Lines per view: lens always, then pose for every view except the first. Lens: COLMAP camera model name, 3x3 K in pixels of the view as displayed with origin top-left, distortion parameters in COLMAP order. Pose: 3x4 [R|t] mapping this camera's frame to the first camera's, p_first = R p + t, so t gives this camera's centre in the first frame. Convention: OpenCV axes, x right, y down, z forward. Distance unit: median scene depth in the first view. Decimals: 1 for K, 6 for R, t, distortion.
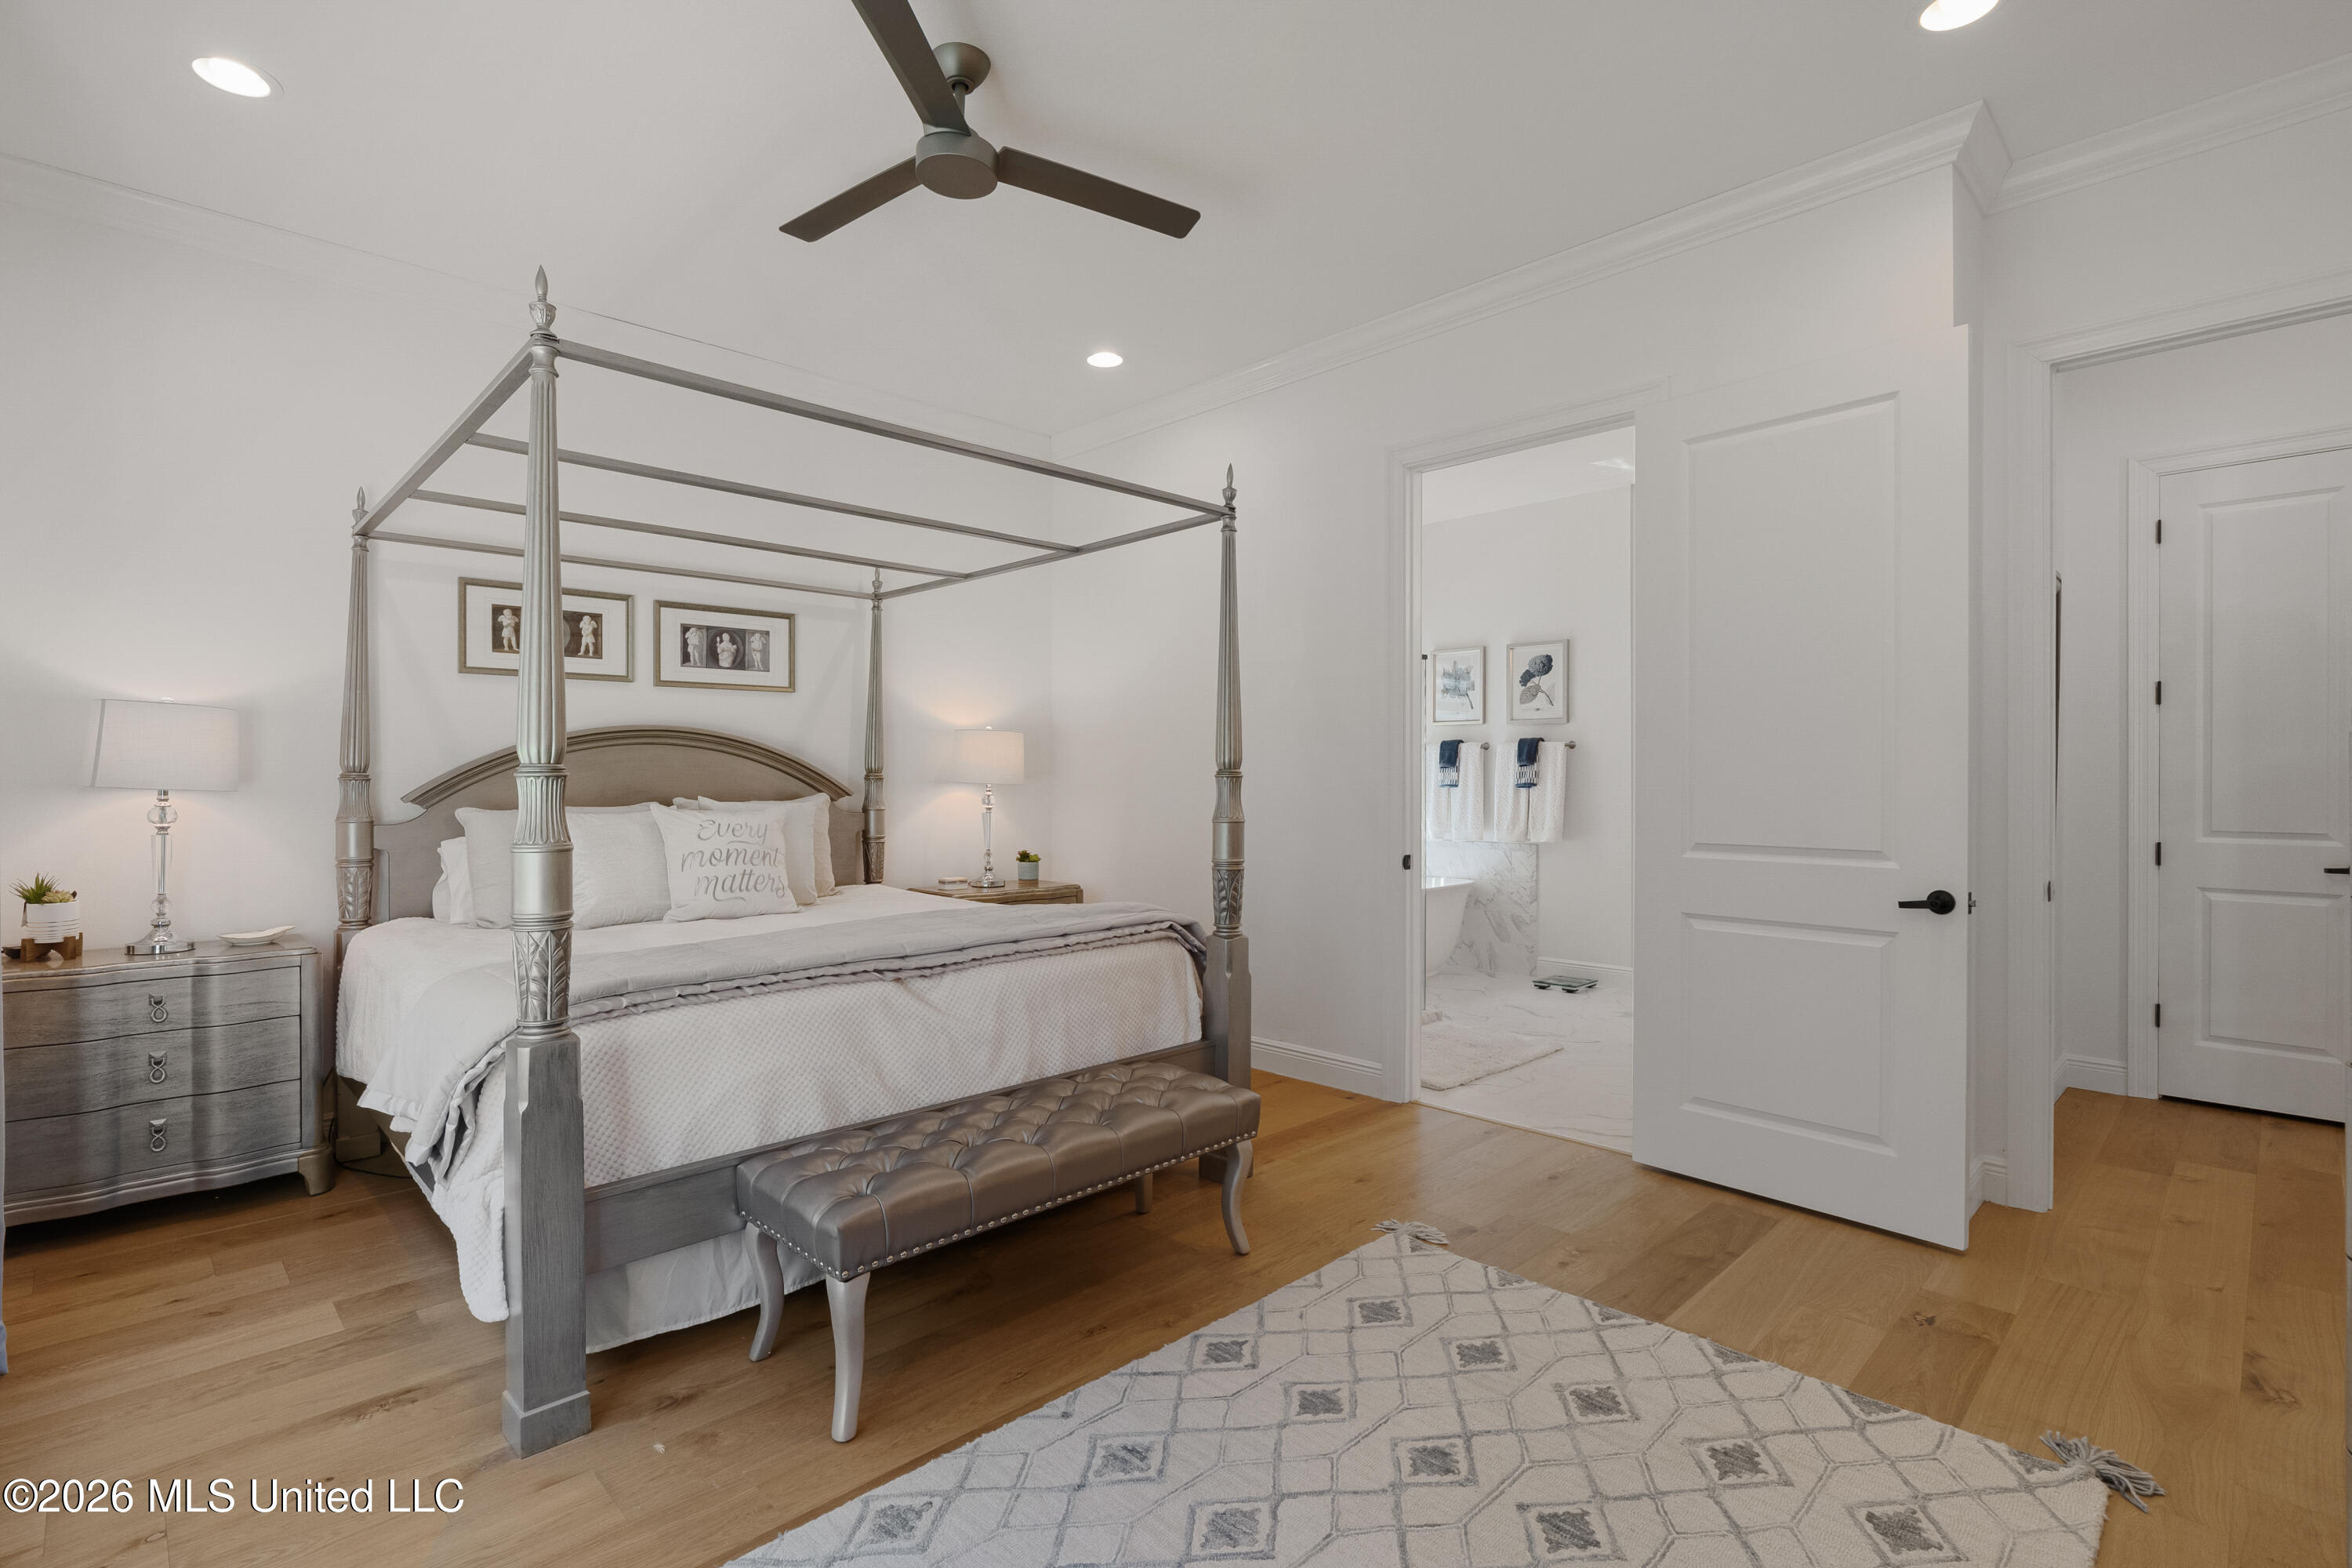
lens RADIAL K [[1088.6, 0, 1176.0], [0, 1088.6, 784.0], [0, 0, 1]] dist [-0.020008, 0.000406]
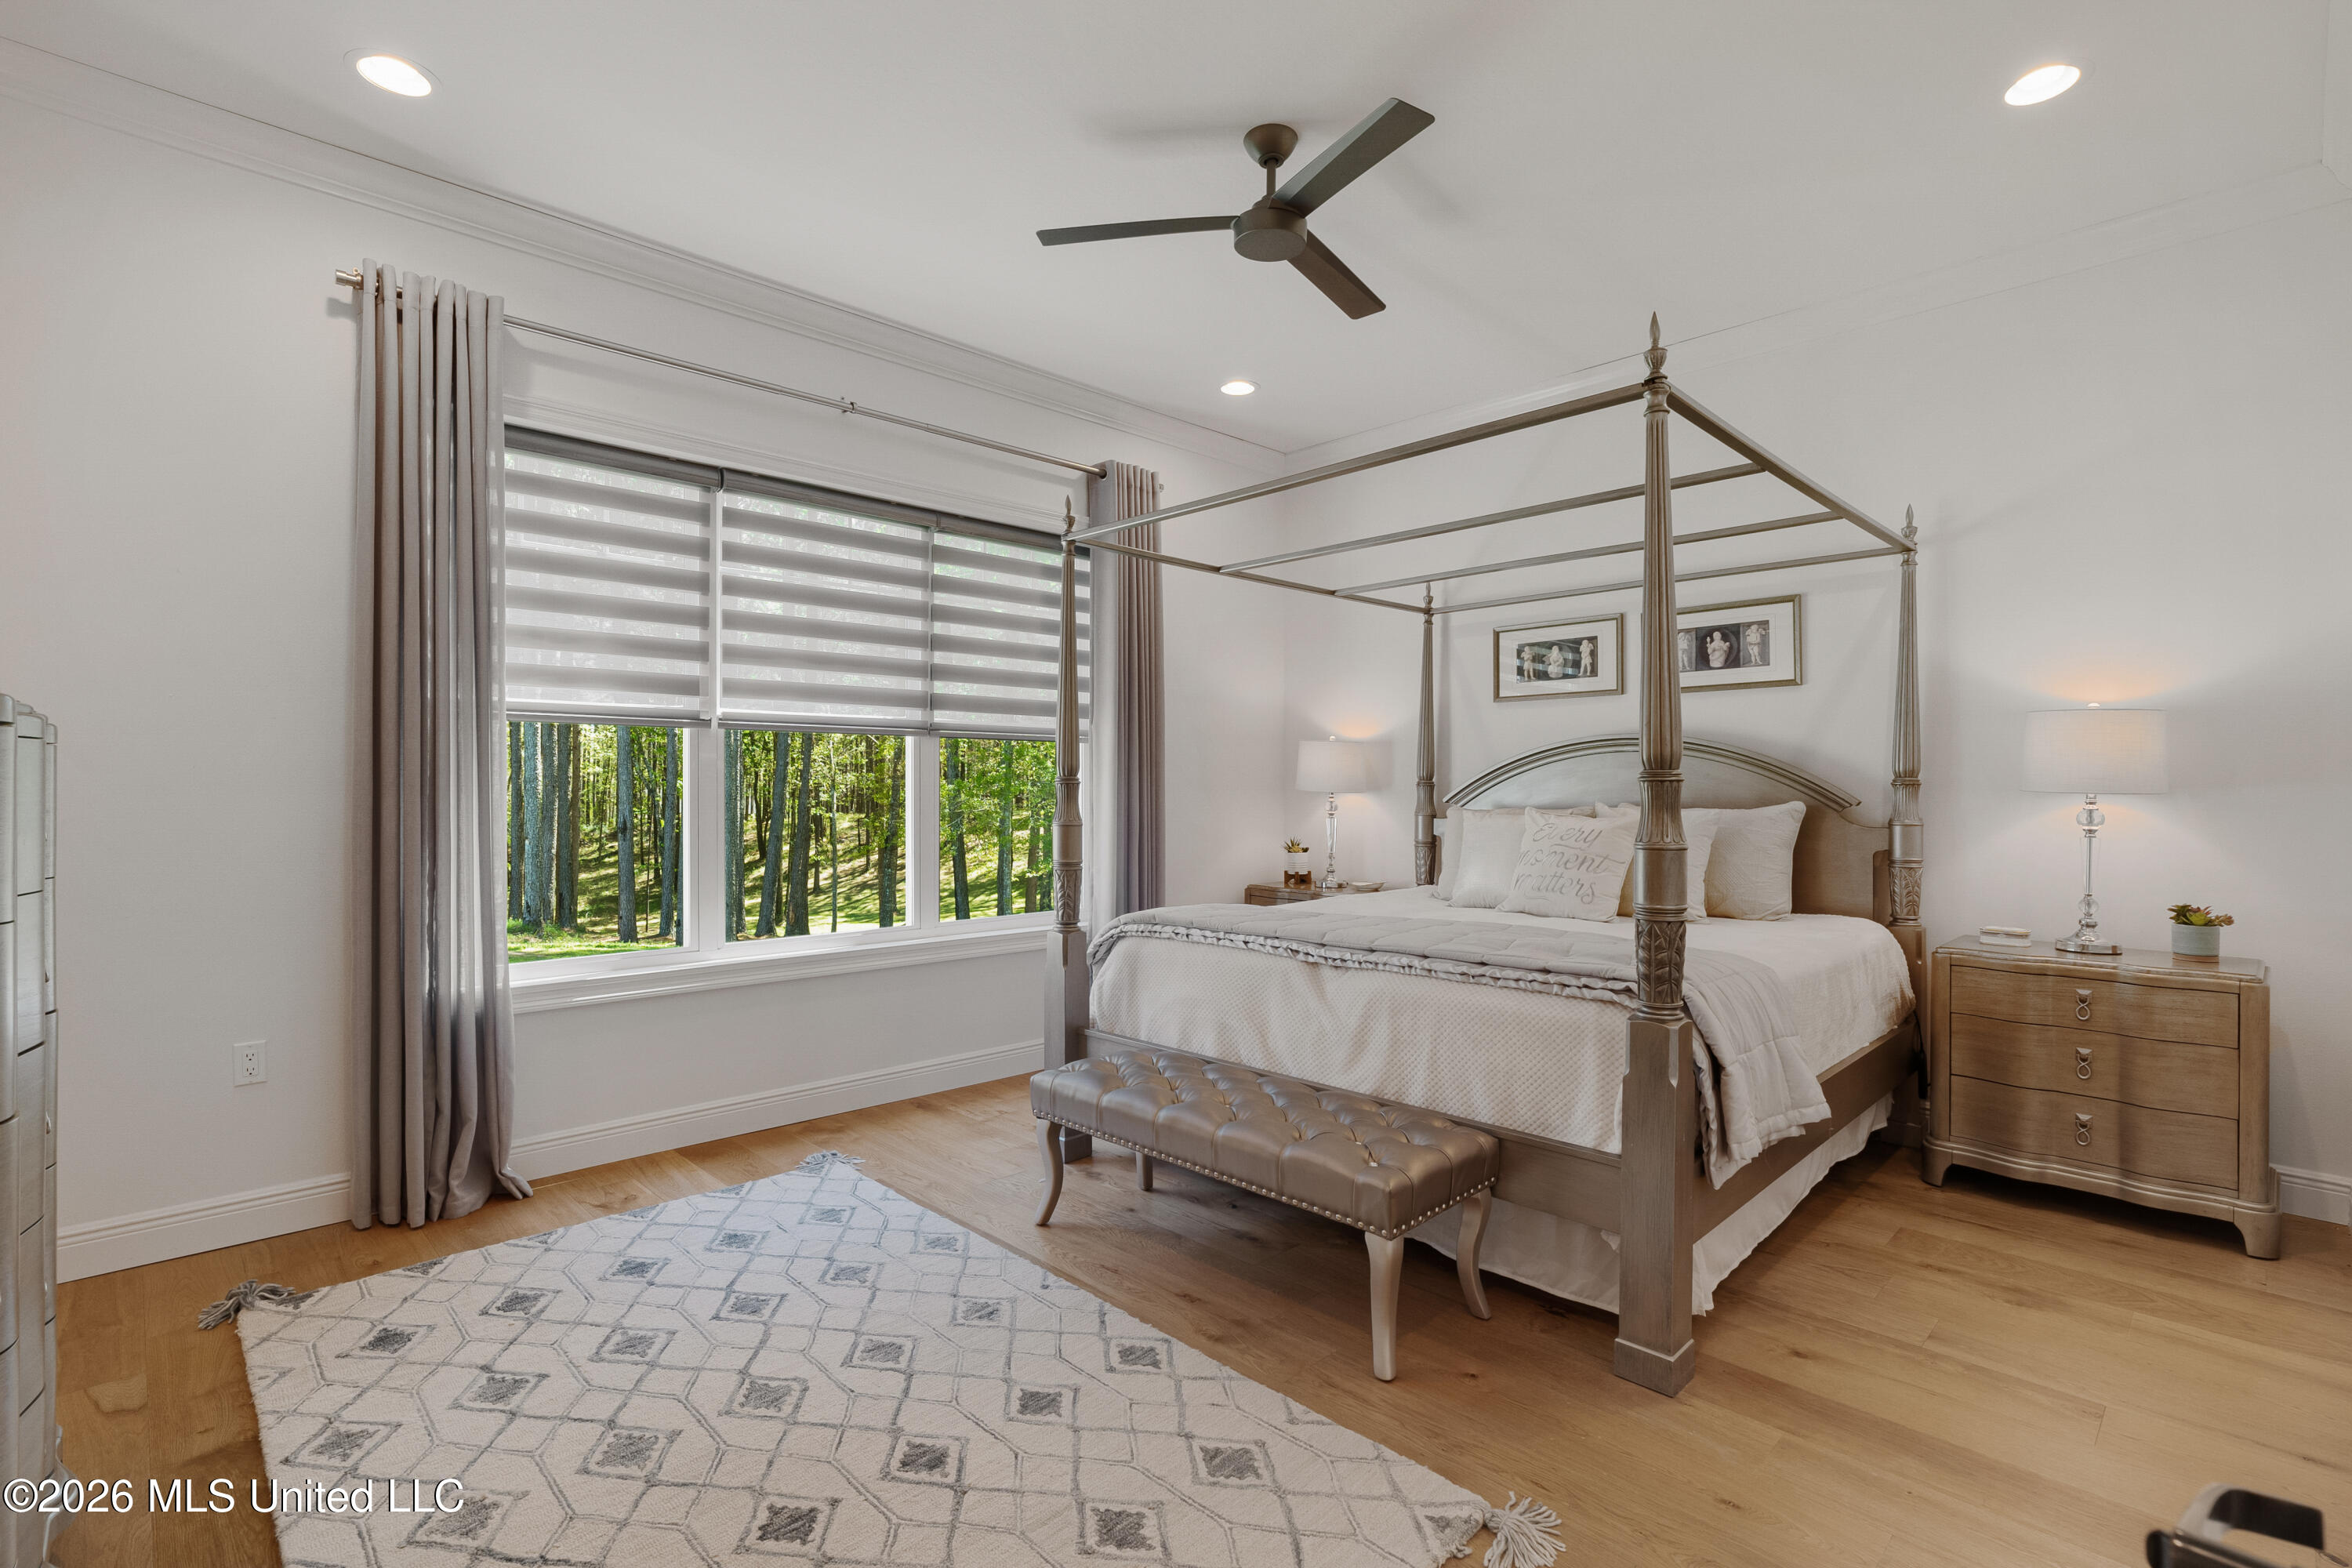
lens RADIAL K [[1097.2, 0, 1176.0], [0, 1097.2, 784.0], [0, 0, 1]] dist [-0.003934, -0.000003]
pose [[-0.003759, -0.002331, -0.999990, 0.645106], [-0.006736, 0.999975, -0.002306, -0.000603], [0.999970, 0.006727, -0.003775, 0.631314]]
